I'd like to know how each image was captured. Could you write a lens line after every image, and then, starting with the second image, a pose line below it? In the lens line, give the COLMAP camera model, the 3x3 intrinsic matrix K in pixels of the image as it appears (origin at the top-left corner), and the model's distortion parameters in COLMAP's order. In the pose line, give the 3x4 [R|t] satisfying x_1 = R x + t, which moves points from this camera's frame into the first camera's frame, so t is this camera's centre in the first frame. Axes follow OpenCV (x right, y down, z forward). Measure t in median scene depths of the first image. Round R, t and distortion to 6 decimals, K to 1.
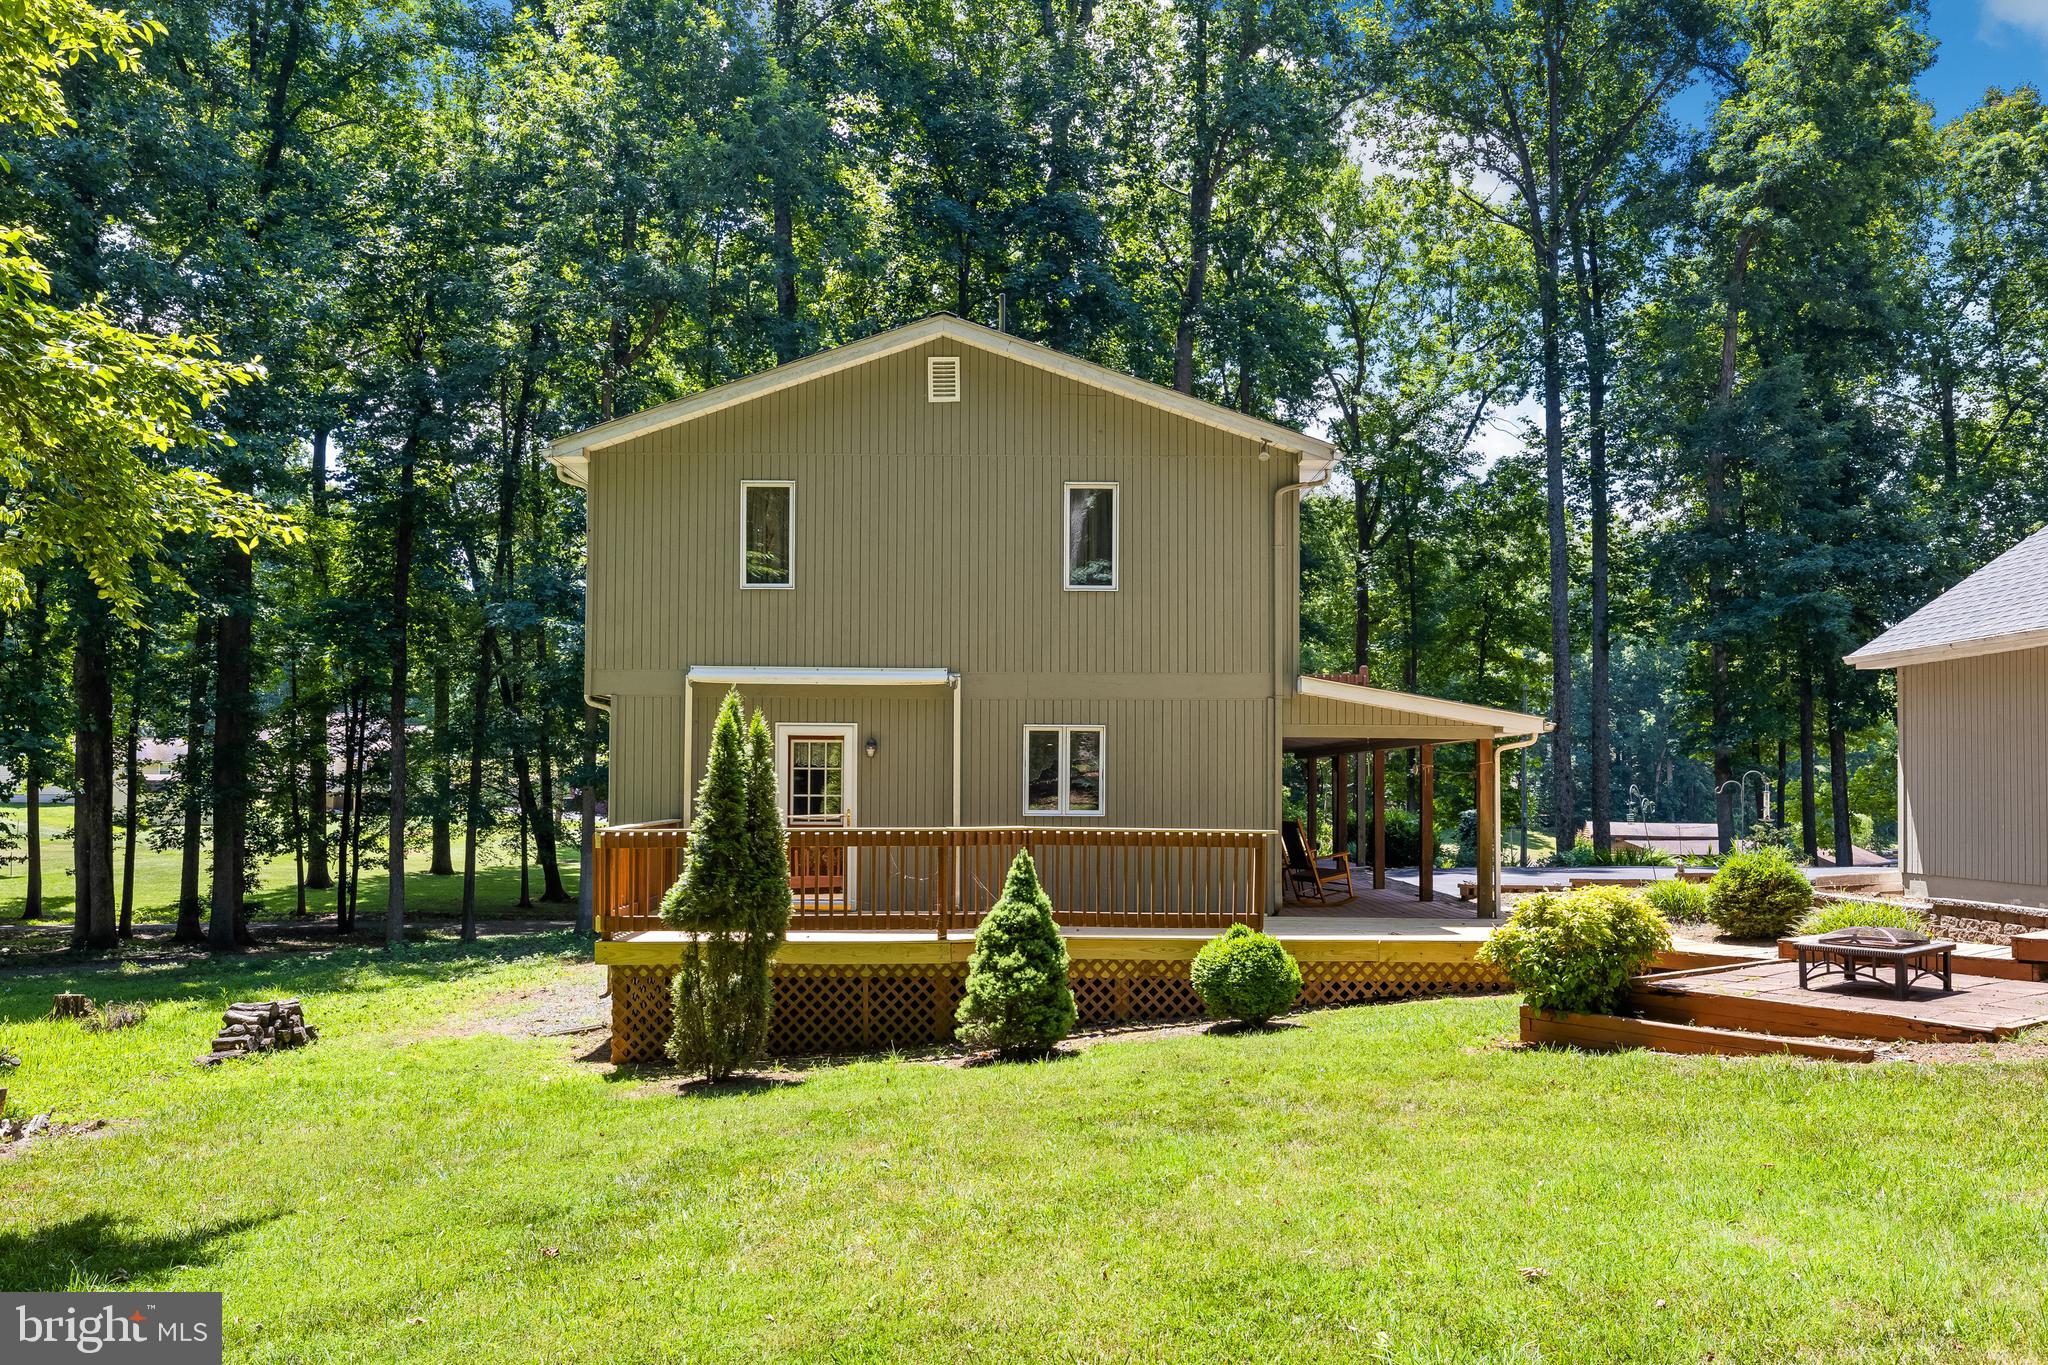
lens RADIAL K [[1412.4, 0, 1047.1], [0, 1412.4, 765.9], [0, 0, 1]] dist [-0.000051, 0.000278]
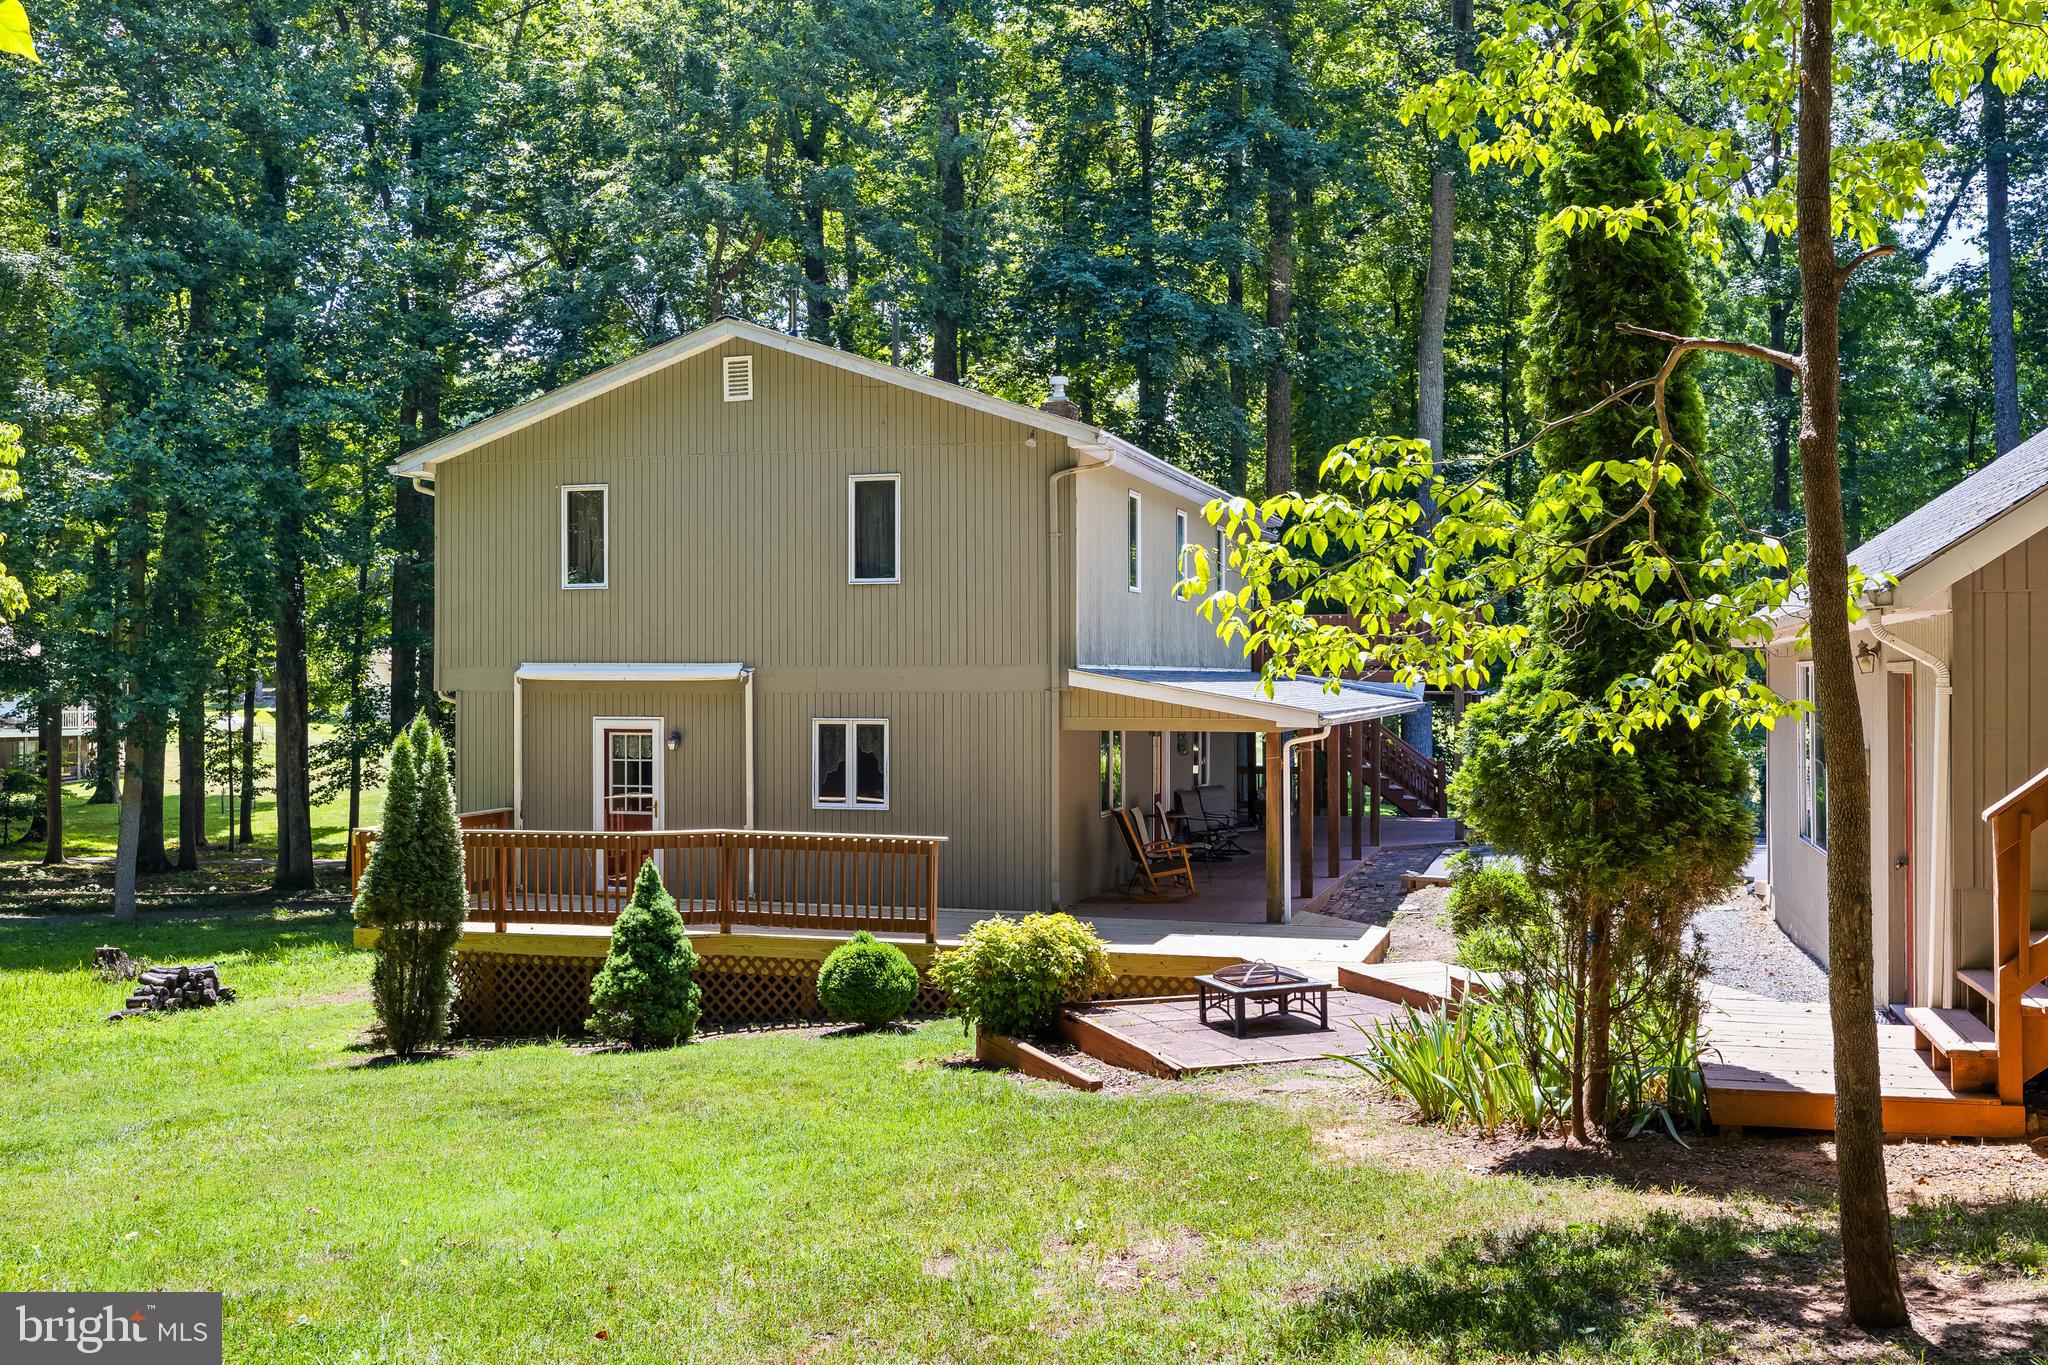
lens RADIAL K [[1877.5, 0, 1035.7], [0, 1877.5, 676.8], [0, 0, 1]] dist [0.003447, 0.000000]
pose [[0.956112, -0.007323, -0.292910, 0.527433], [0.011621, 0.999849, 0.012935, -0.074300], [0.292771, -0.015771, 0.956053, -0.232755]]
